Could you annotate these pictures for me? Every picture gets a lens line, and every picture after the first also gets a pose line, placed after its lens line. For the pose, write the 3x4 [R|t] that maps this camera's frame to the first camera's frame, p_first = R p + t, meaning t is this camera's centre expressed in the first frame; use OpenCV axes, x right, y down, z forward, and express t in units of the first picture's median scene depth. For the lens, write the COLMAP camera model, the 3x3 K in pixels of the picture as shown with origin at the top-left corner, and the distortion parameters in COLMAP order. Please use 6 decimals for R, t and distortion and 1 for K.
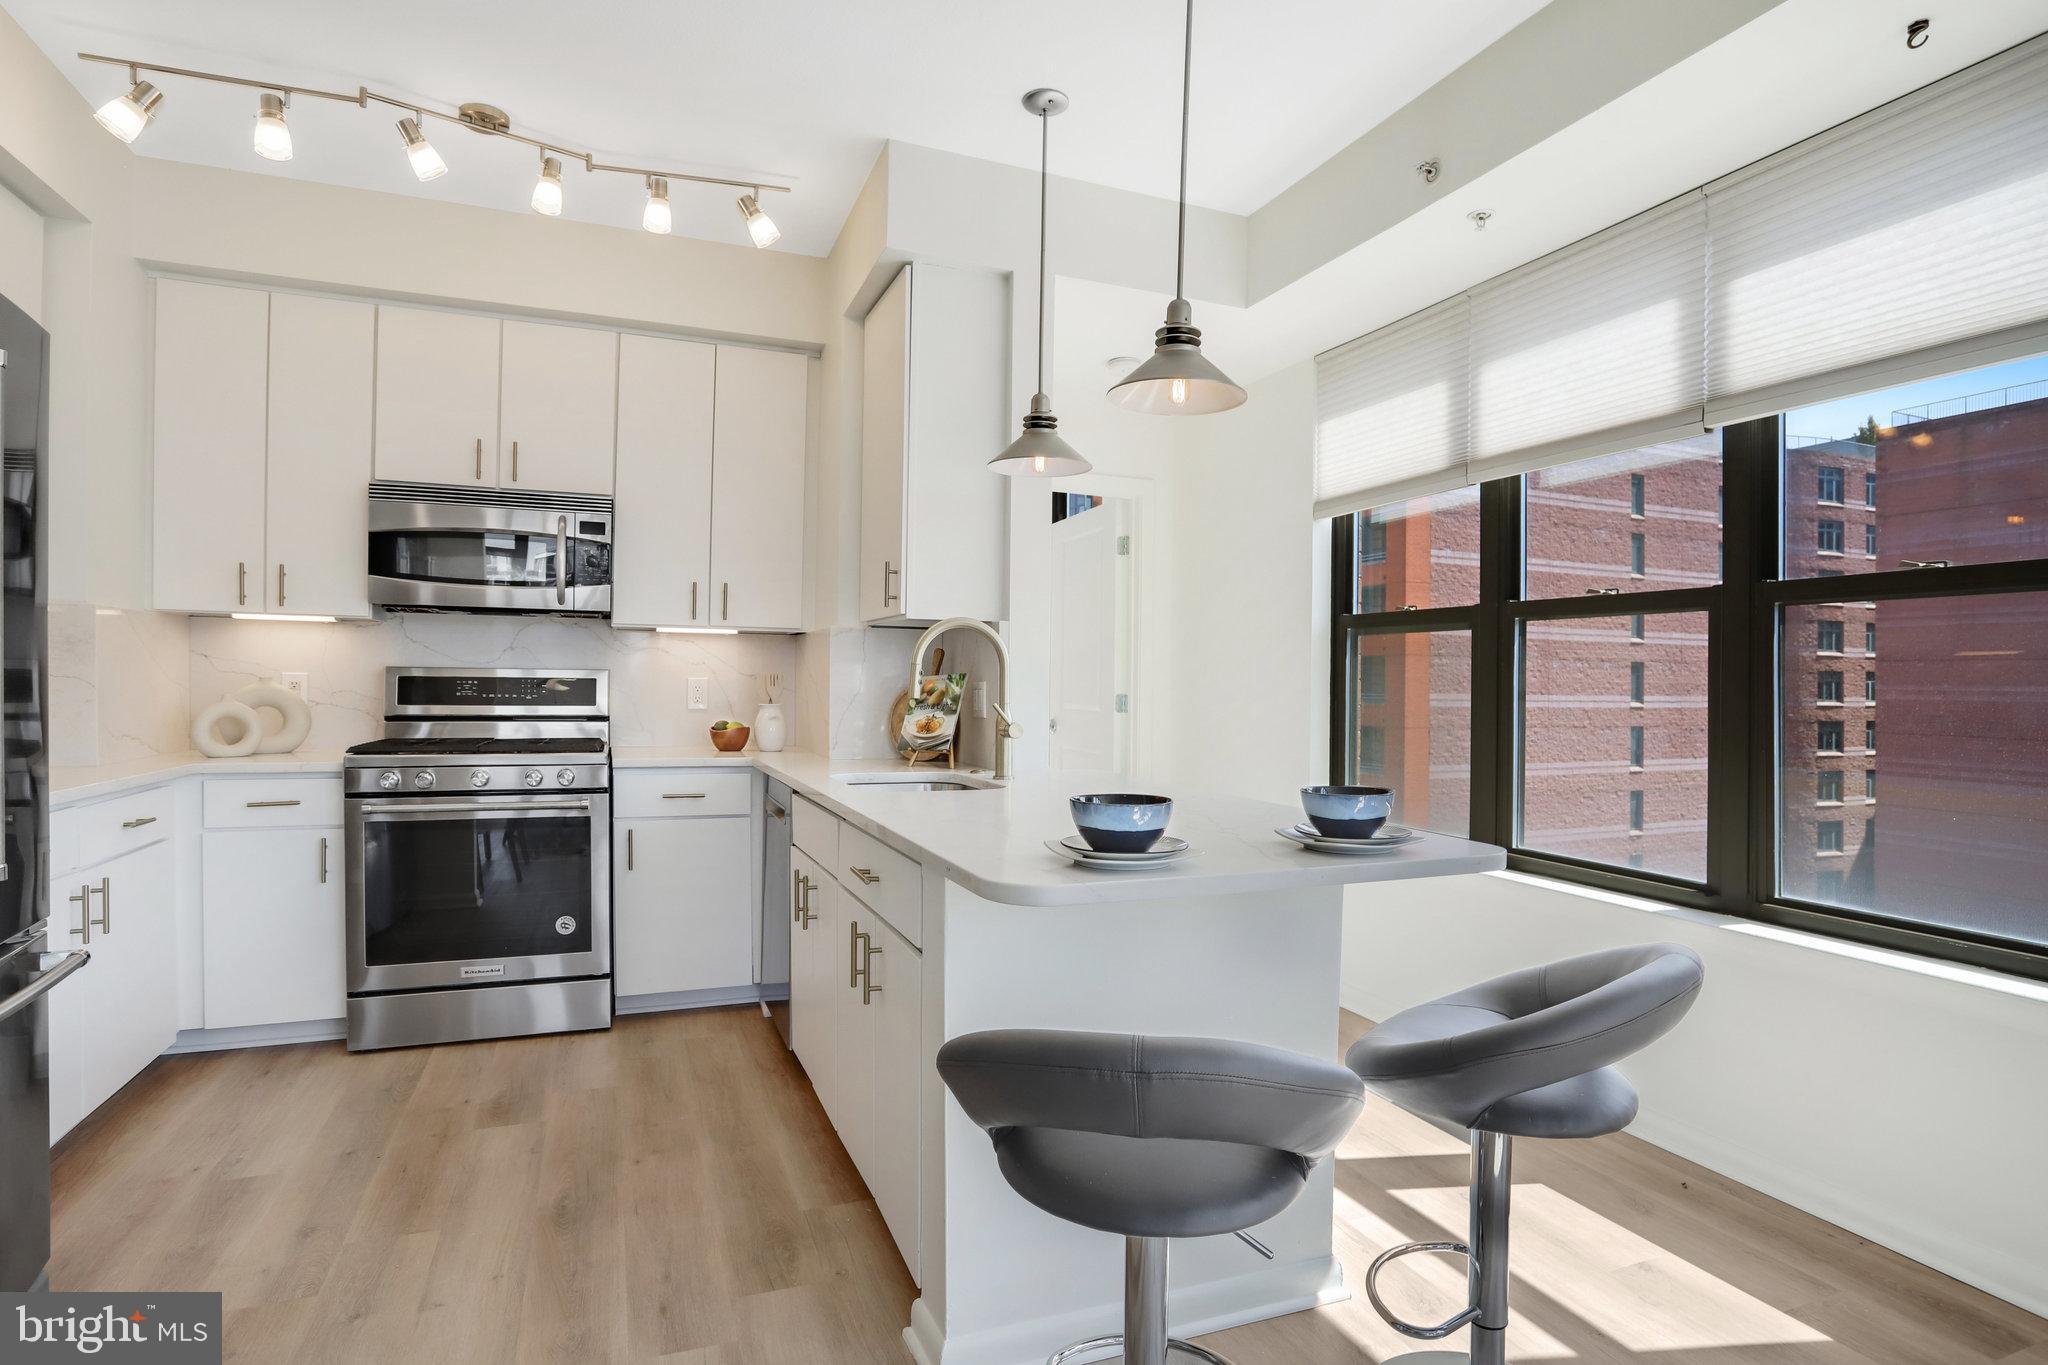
lens RADIAL K [[1042.4, 0, 998.2], [0, 1042.4, 684.5], [0, 0, 1]] dist [-0.009923, 0.008102]
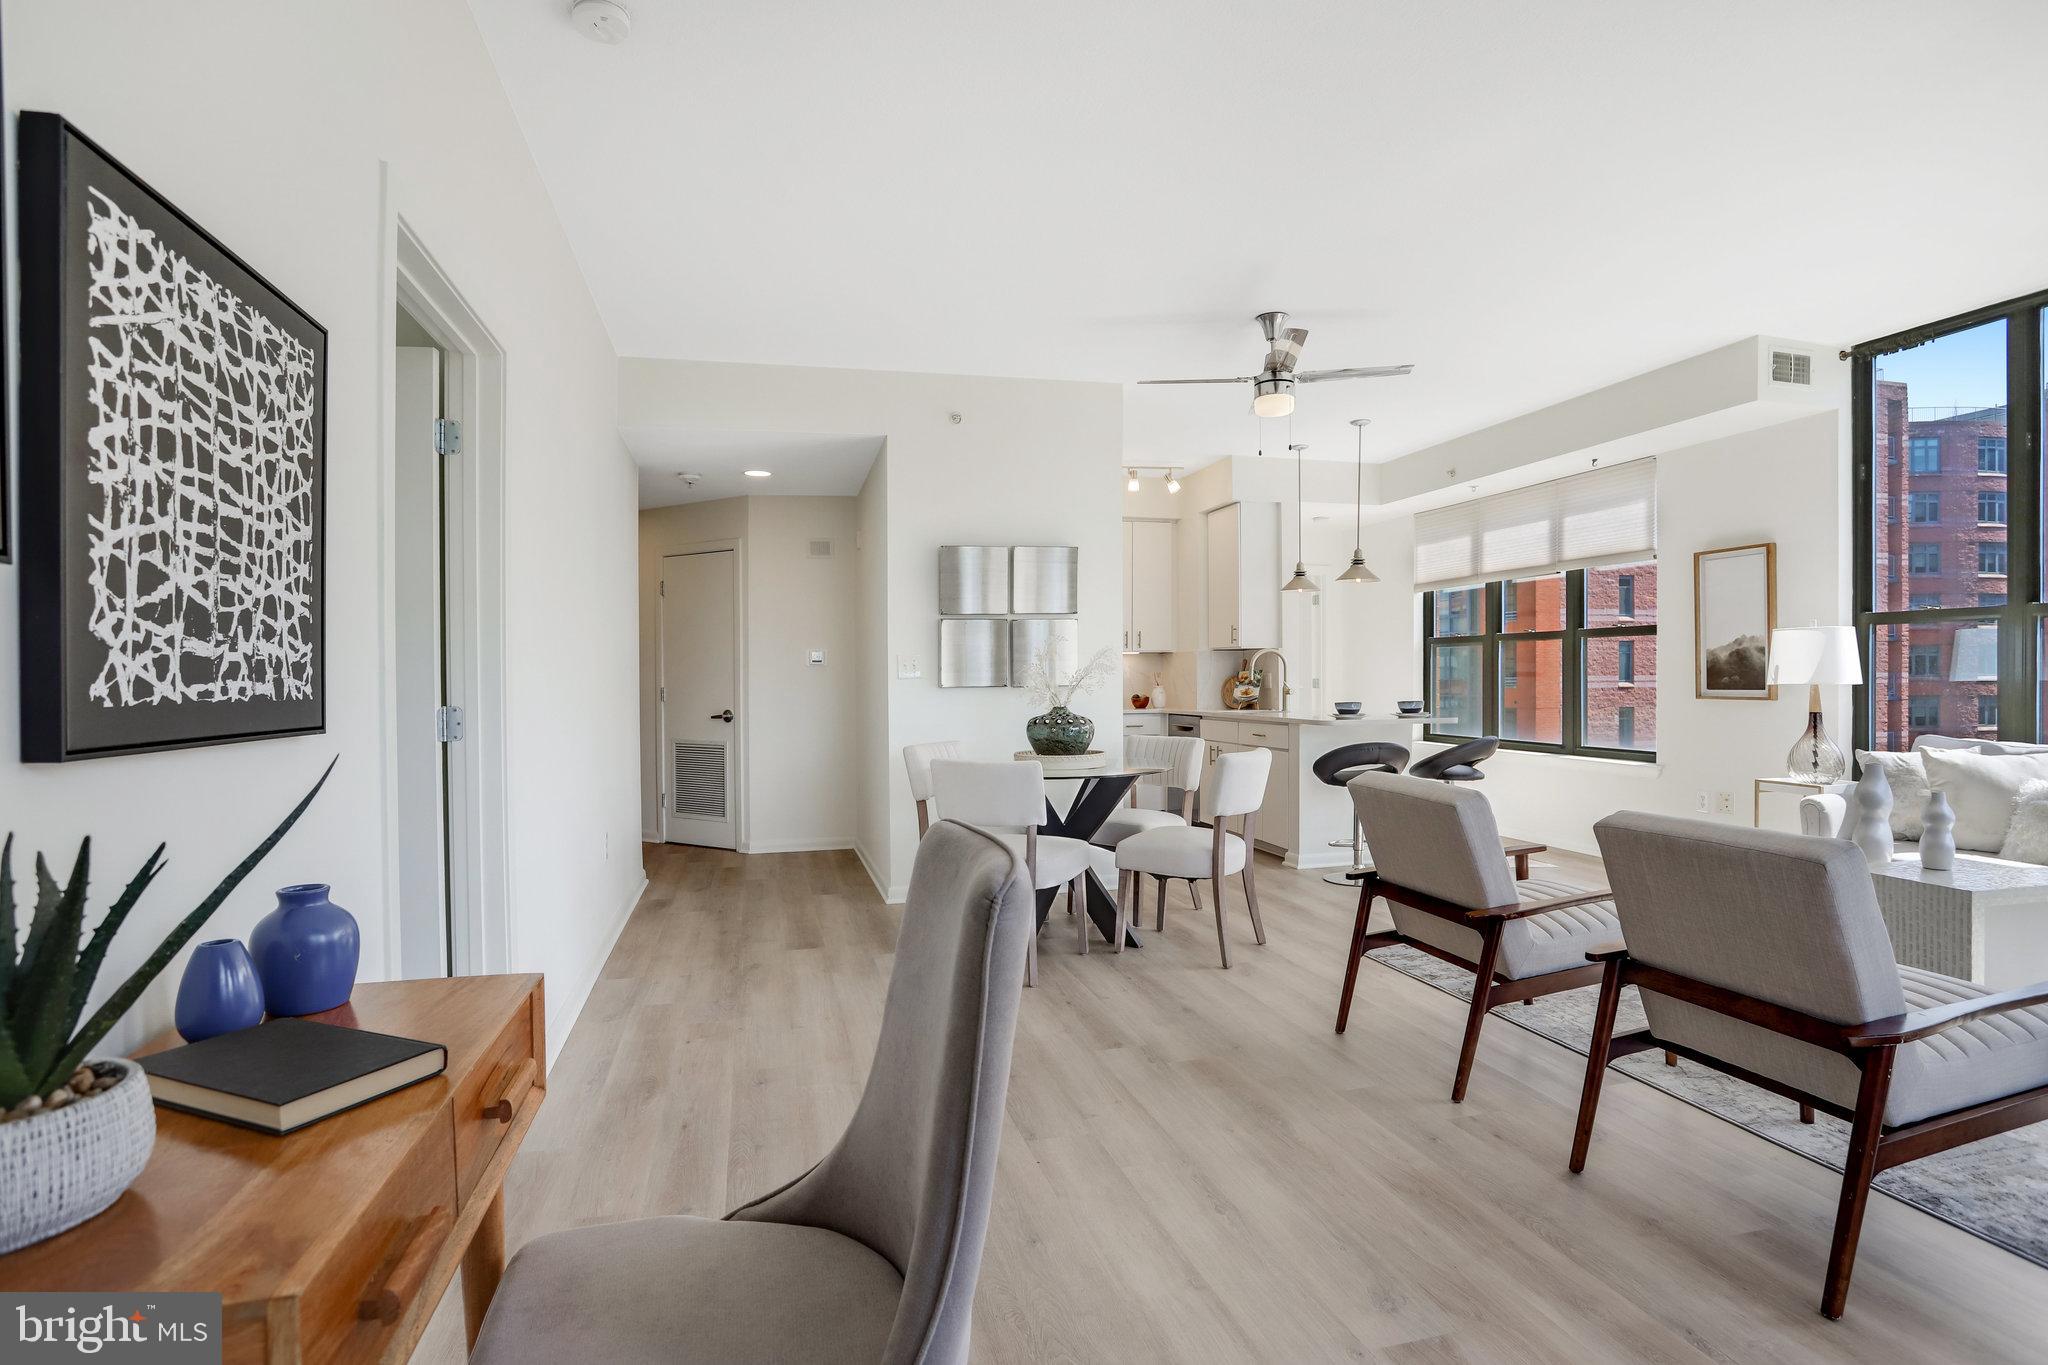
lens RADIAL K [[1042.4, 0, 1035.1], [0, 1042.4, 680.7], [0, 0, 1]] dist [-0.009923, 0.008102]
pose [[0.995574, -0.021132, -0.091574, -0.332112], [0.021389, 0.999770, 0.001828, -0.001259], [0.091514, -0.003779, 0.995797, -1.422808]]
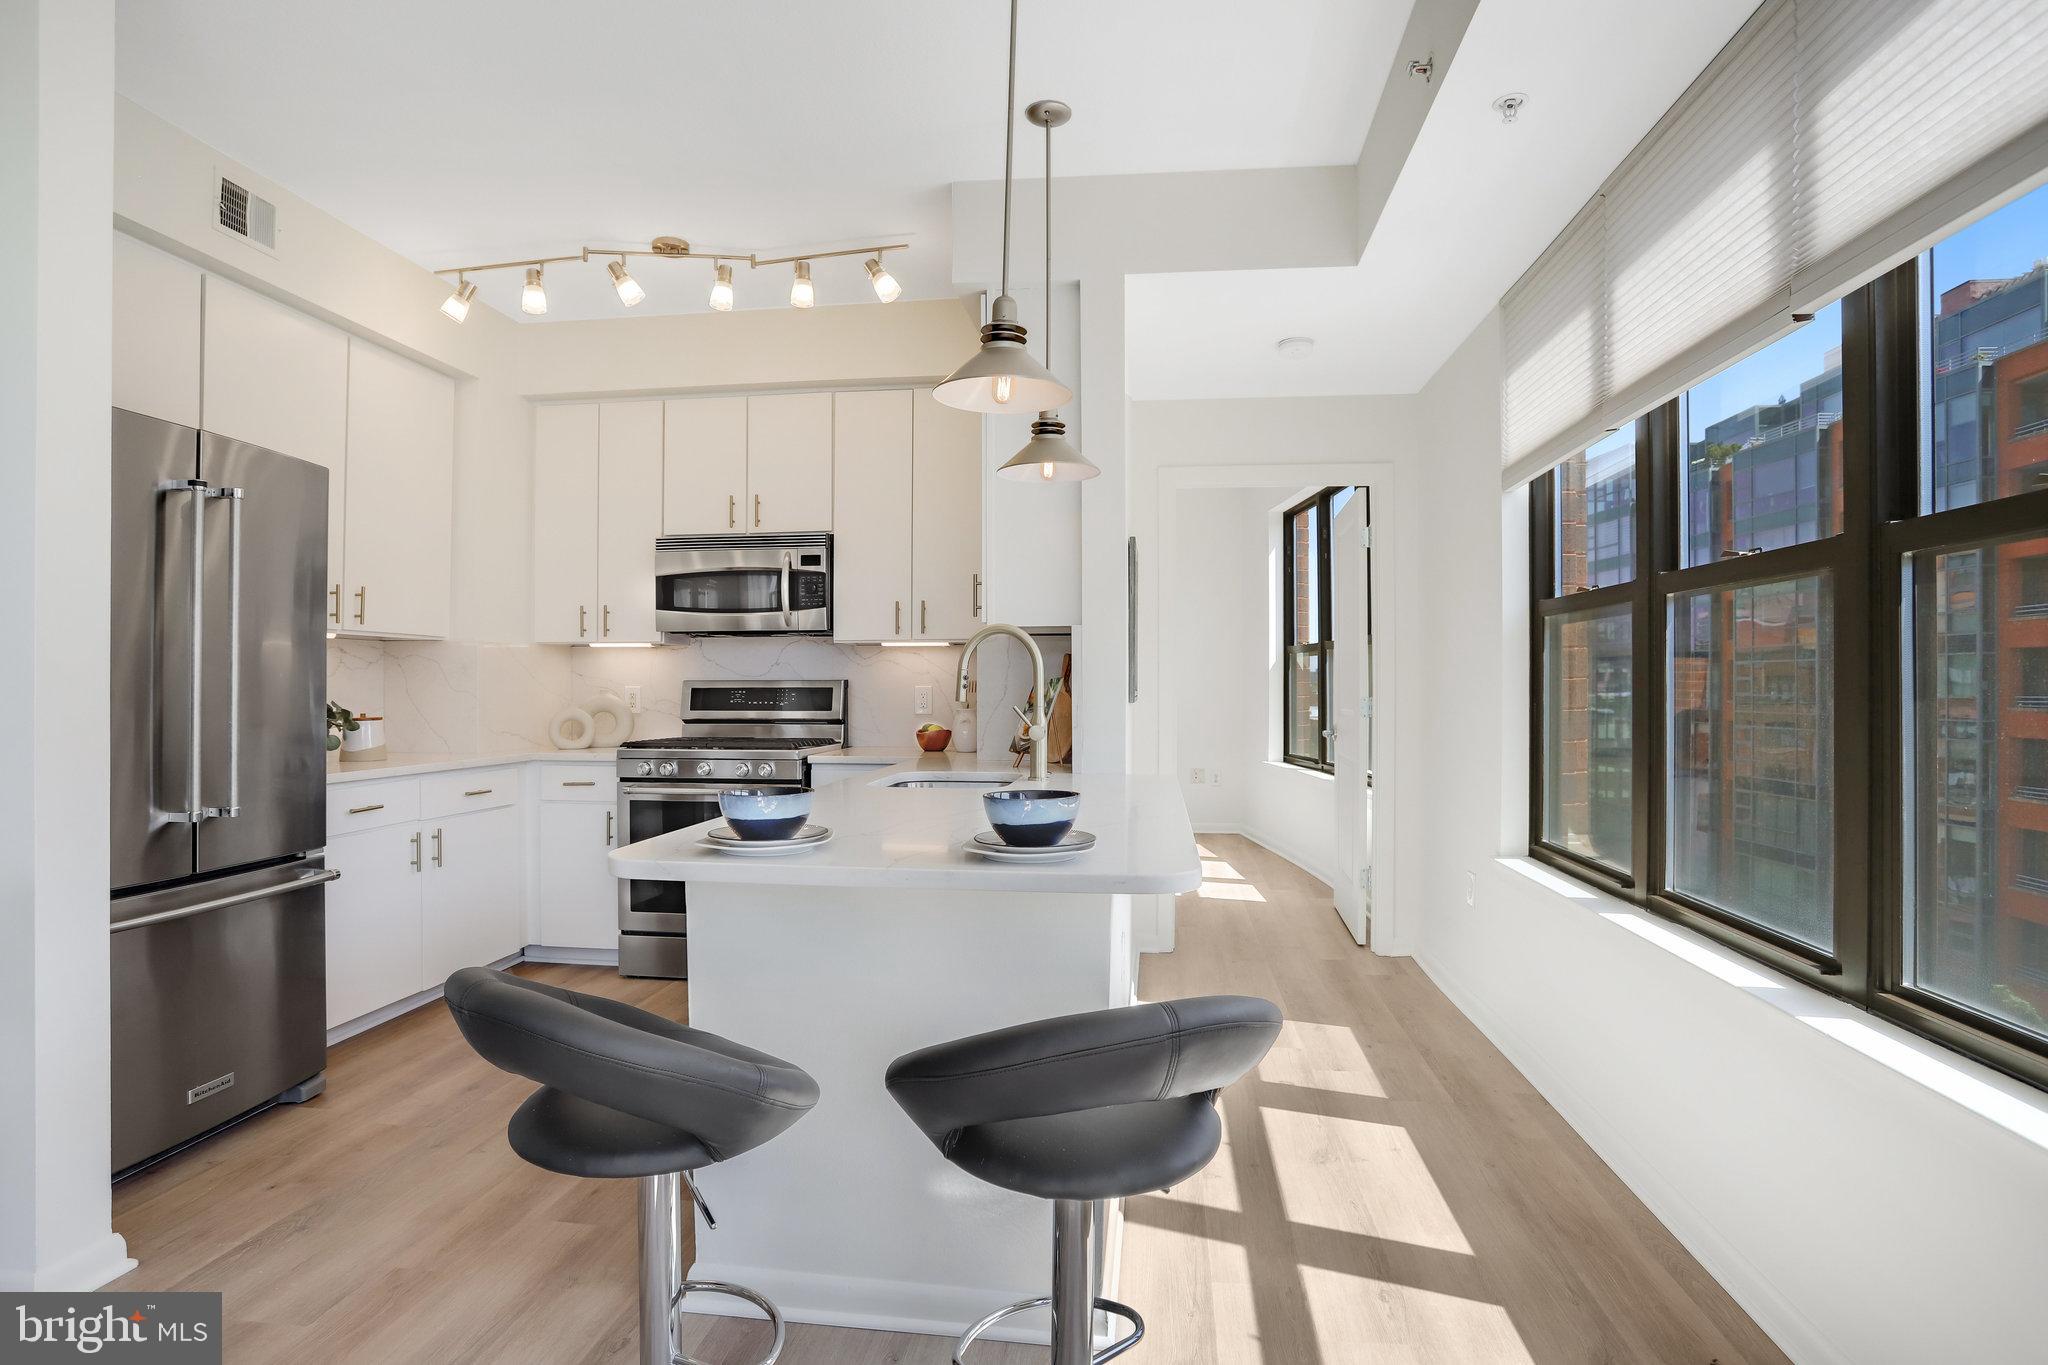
lens RADIAL K [[1042.4, 0, 1010.6], [0, 1042.4, 681.9], [0, 0, 1]] dist [-0.009923, 0.008102]
pose [[0.873264, -0.016243, -0.486977, 0.429577], [0.011525, 0.999853, -0.012683, 0.005898], [0.487111, 0.005463, 0.873323, 0.087183]]
